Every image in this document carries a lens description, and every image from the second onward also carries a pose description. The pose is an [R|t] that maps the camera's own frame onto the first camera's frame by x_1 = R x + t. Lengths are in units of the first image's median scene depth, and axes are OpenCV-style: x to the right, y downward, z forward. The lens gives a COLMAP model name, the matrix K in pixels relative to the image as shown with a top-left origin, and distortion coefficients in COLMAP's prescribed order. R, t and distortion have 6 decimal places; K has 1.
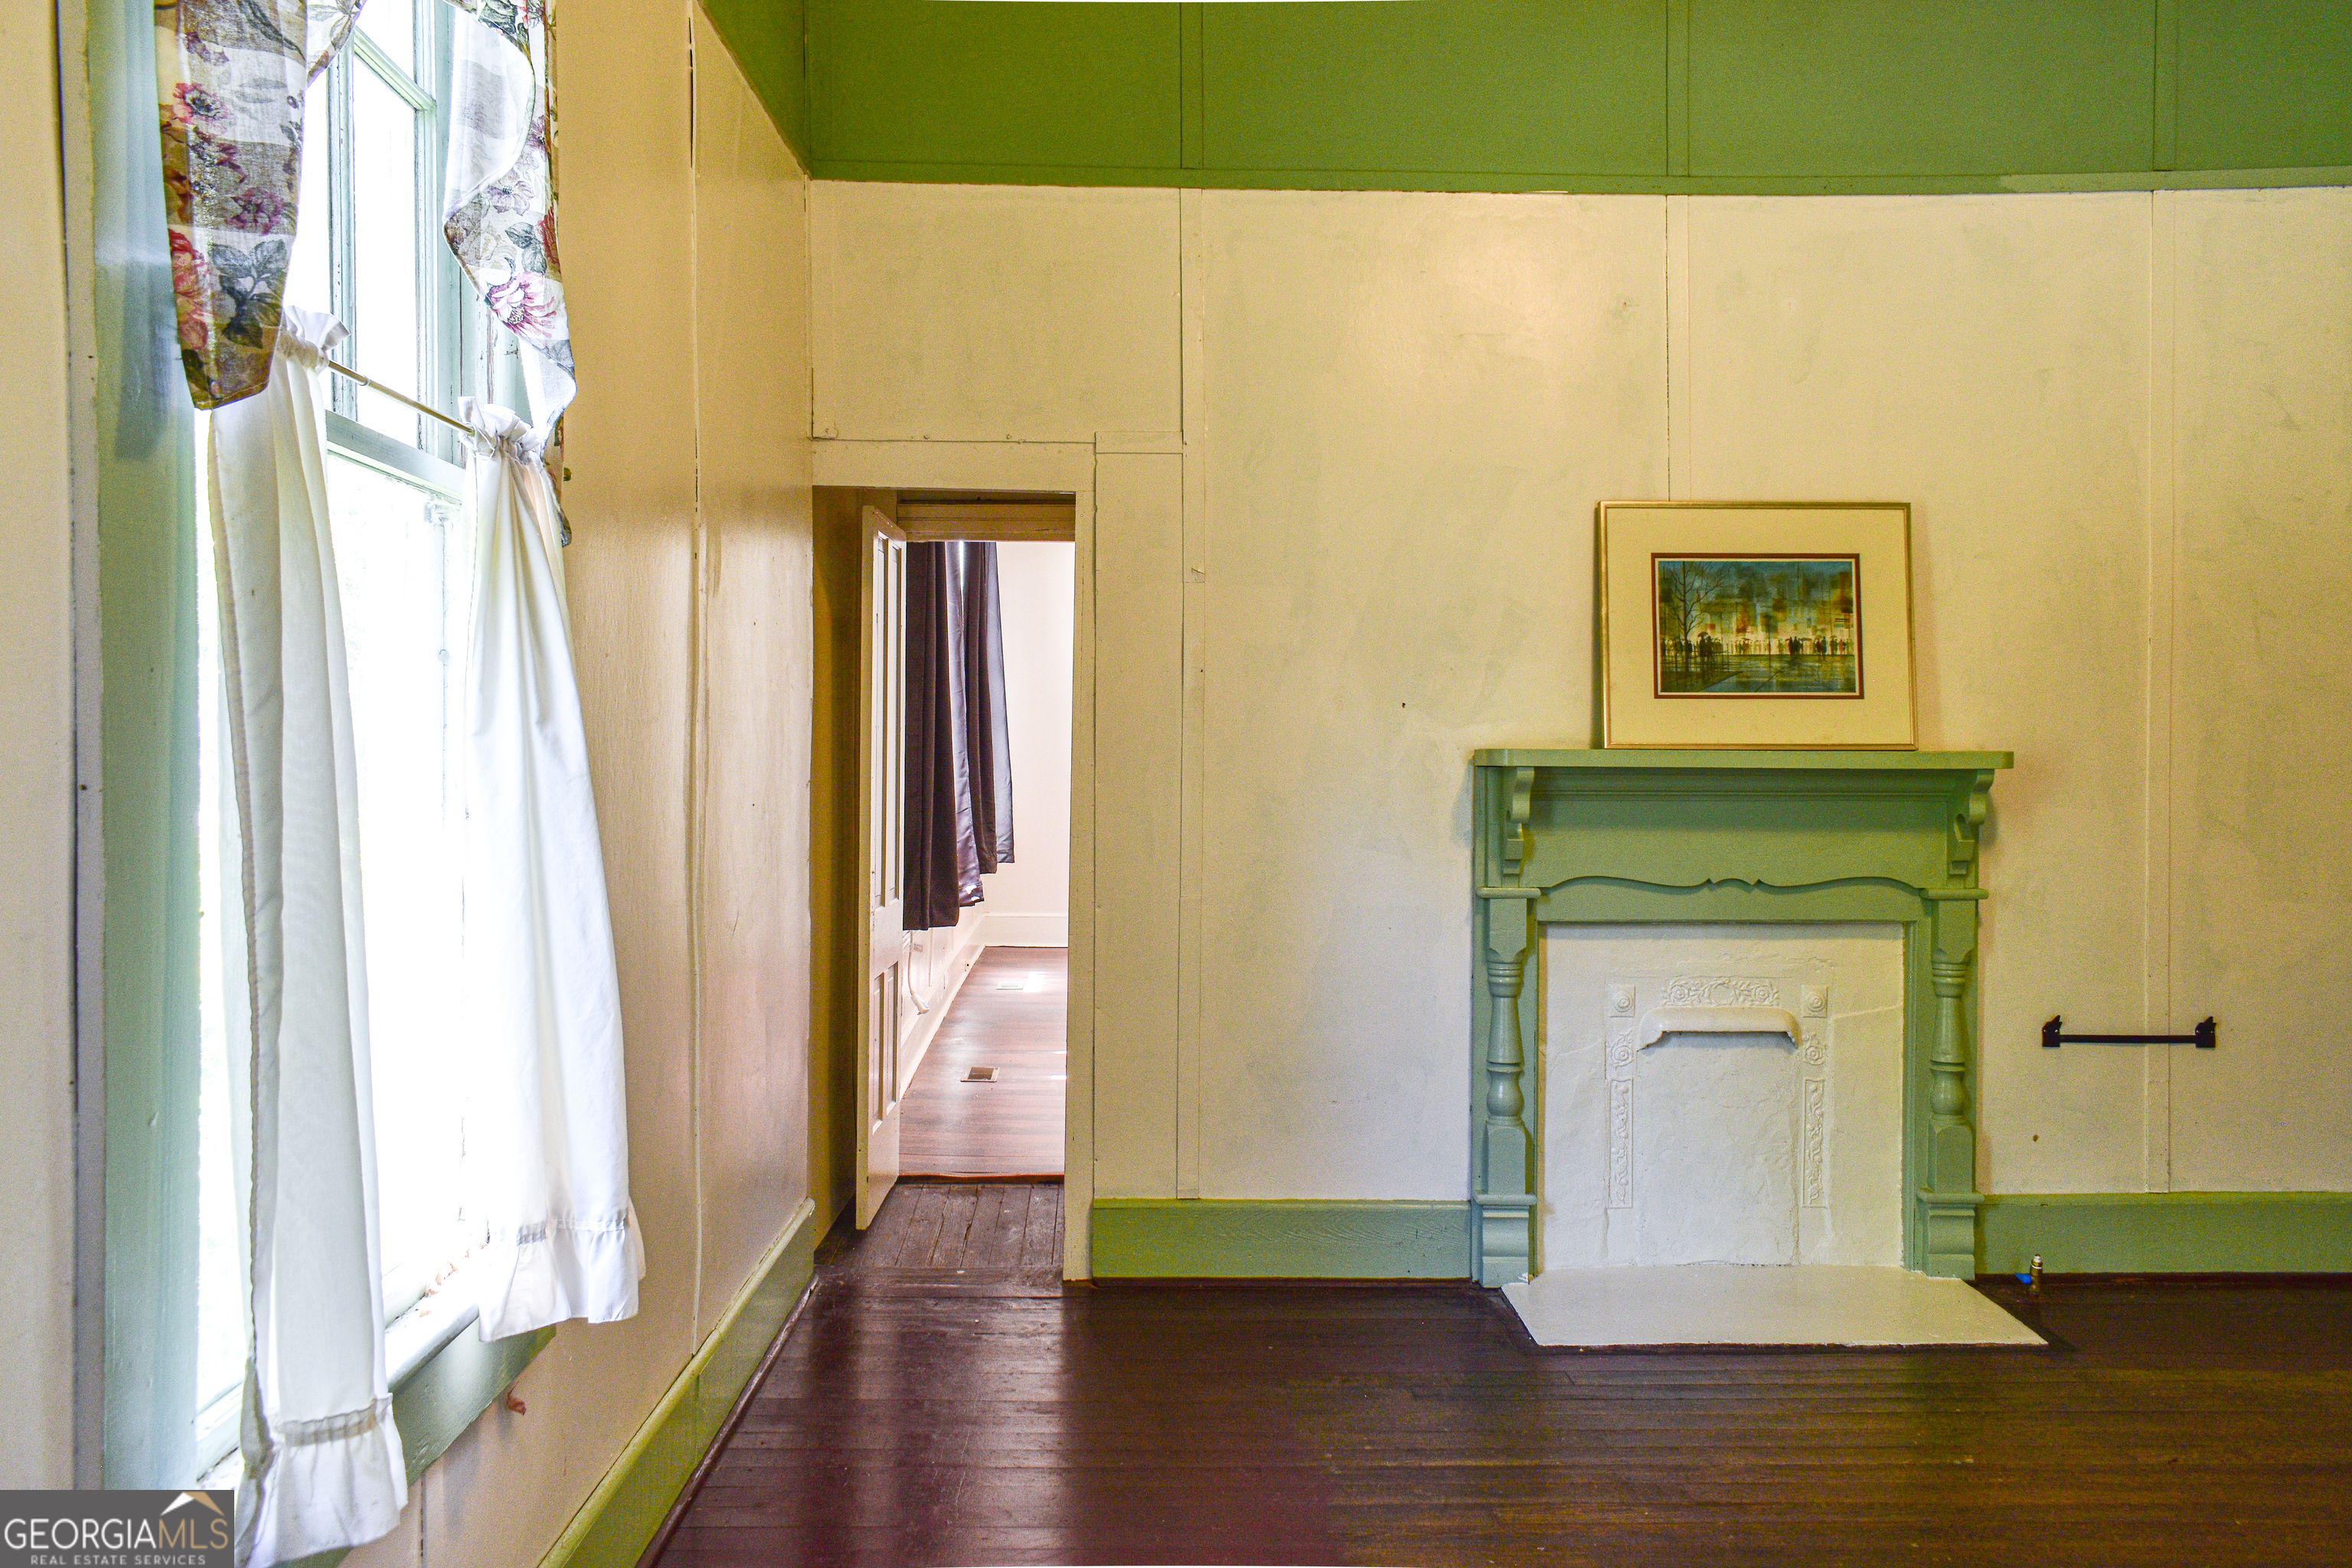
lens RADIAL K [[1769.5, 0, 1170.5], [0, 1769.5, 781.1], [0, 0, 1]] dist [0.020898, 0.018019]
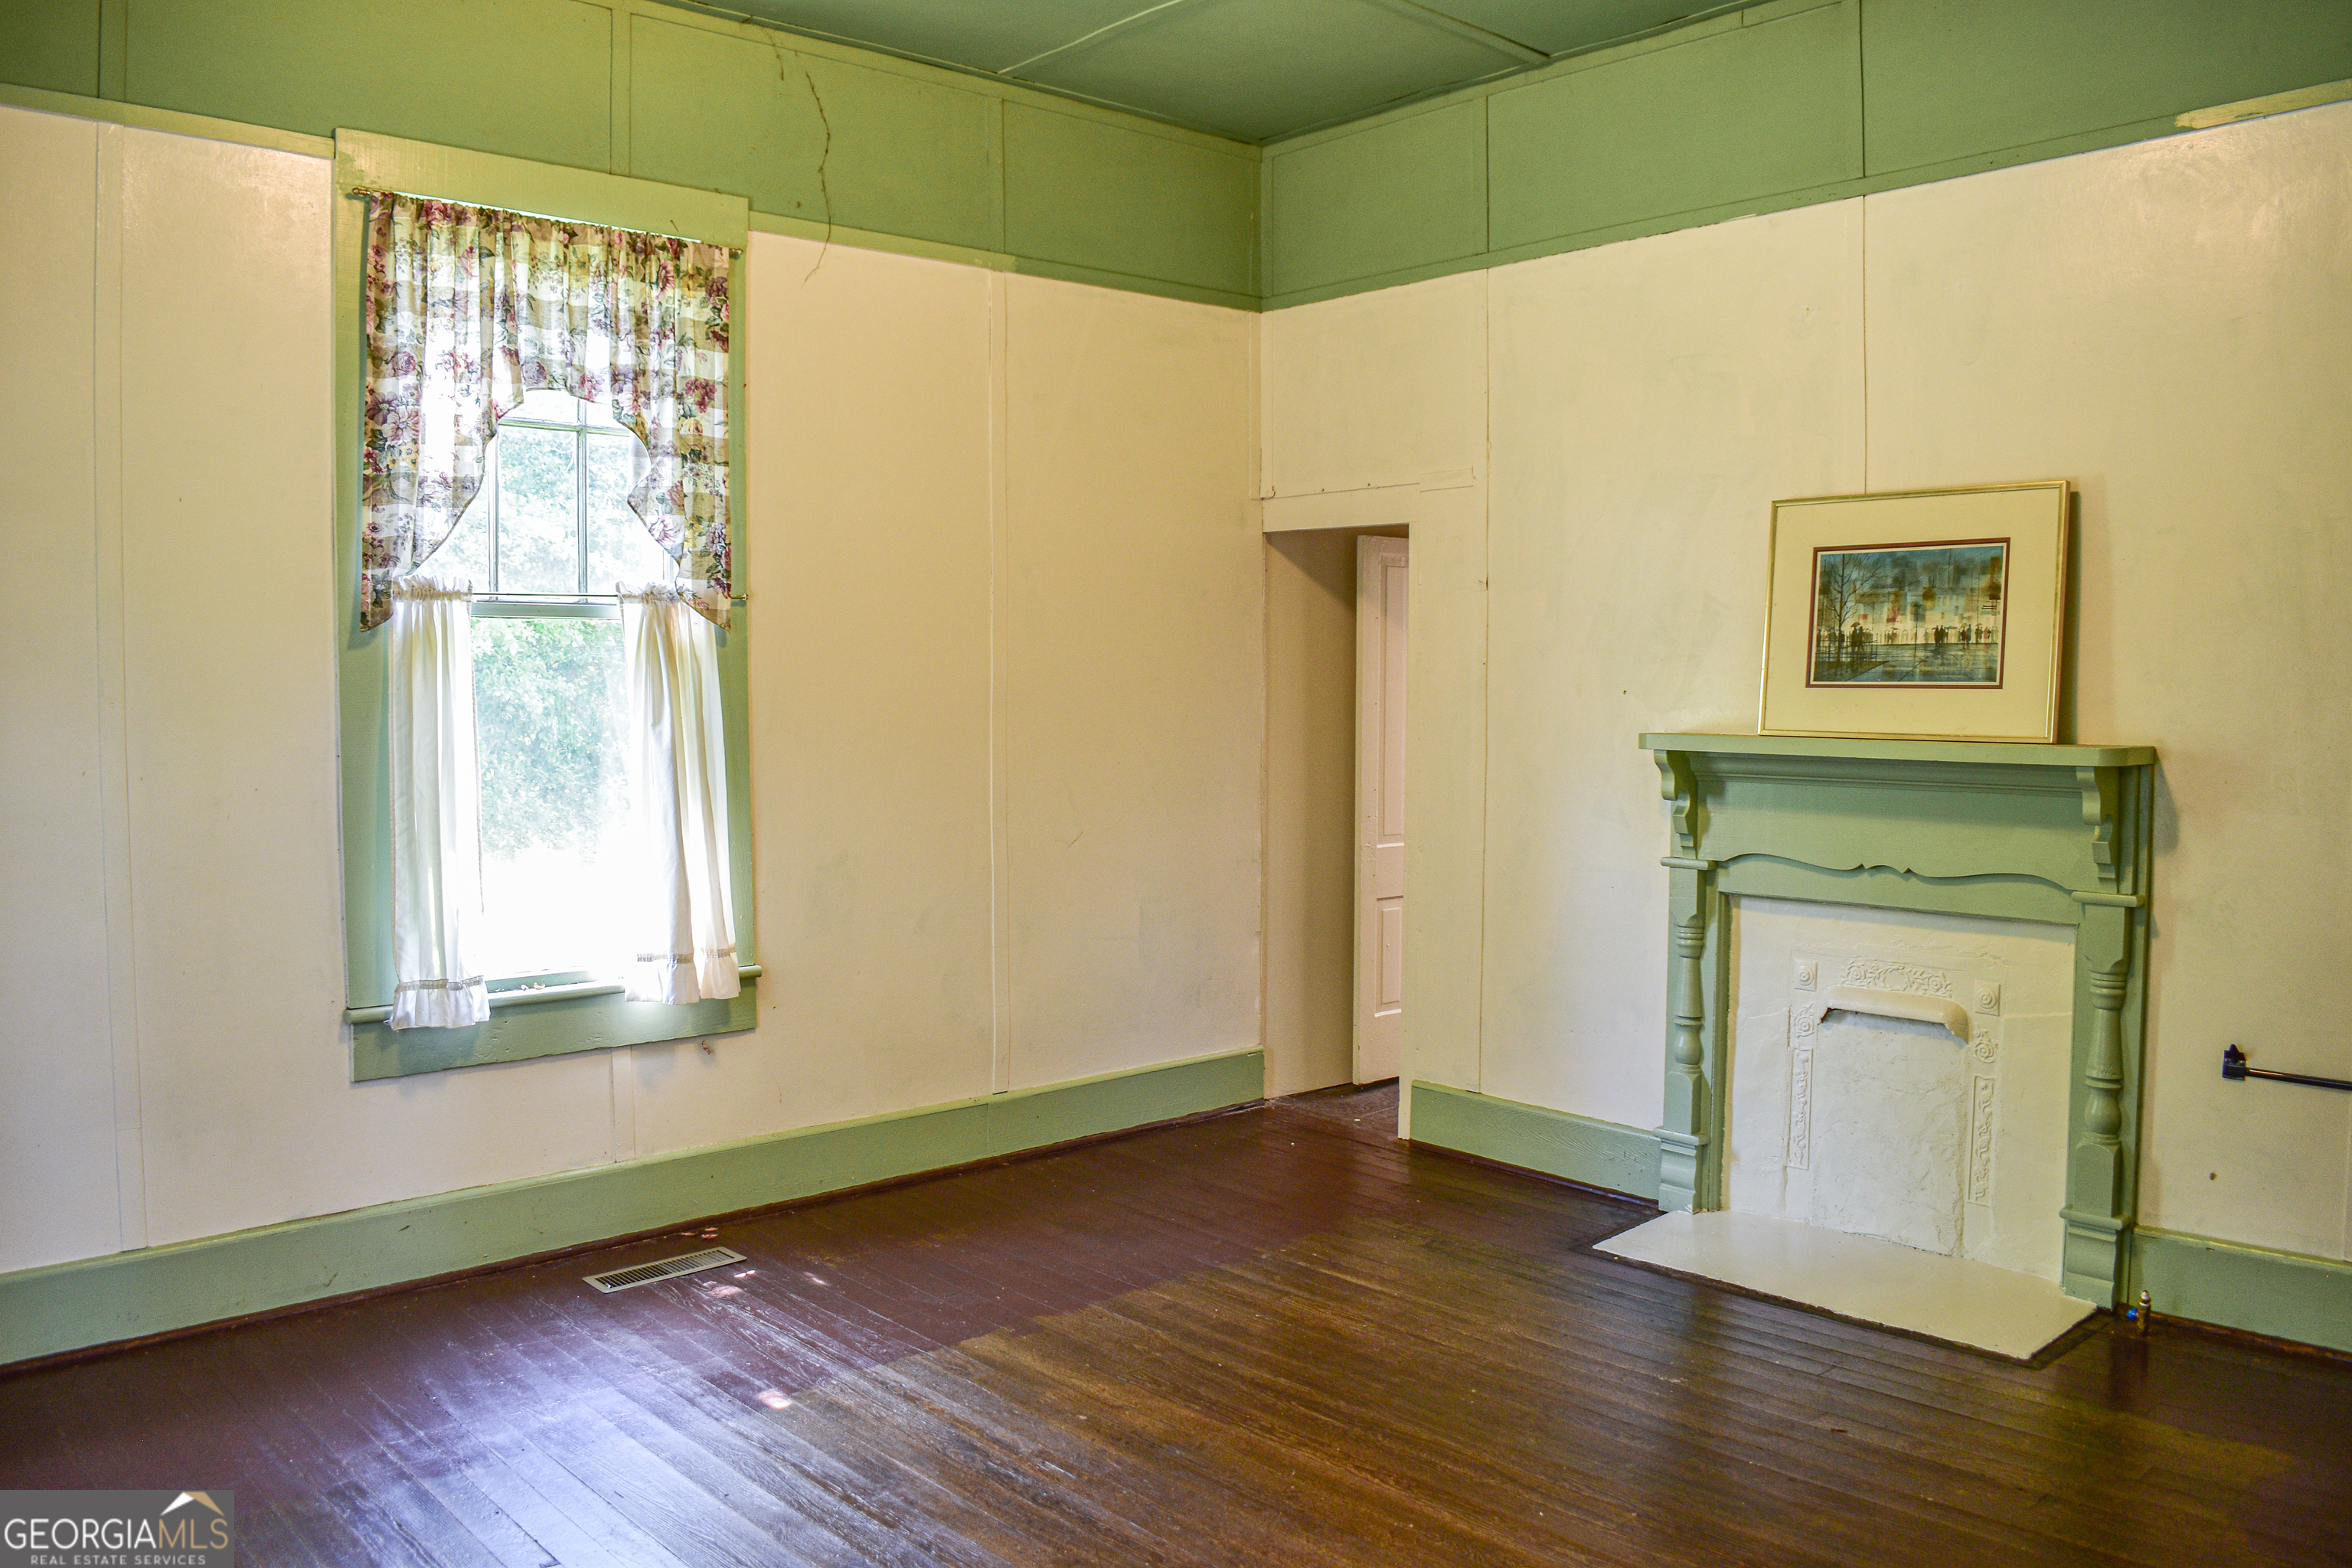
lens RADIAL K [[1815.9, 0, 1173.1], [0, 1815.9, 789.1], [0, 0, 1]] dist [-0.091582, 0.004825]
pose [[0.646757, 0.042012, -0.761538, 0.834124], [-0.011437, 0.998904, 0.045393, -0.030373], [0.762610, -0.020648, 0.646529, 0.030587]]
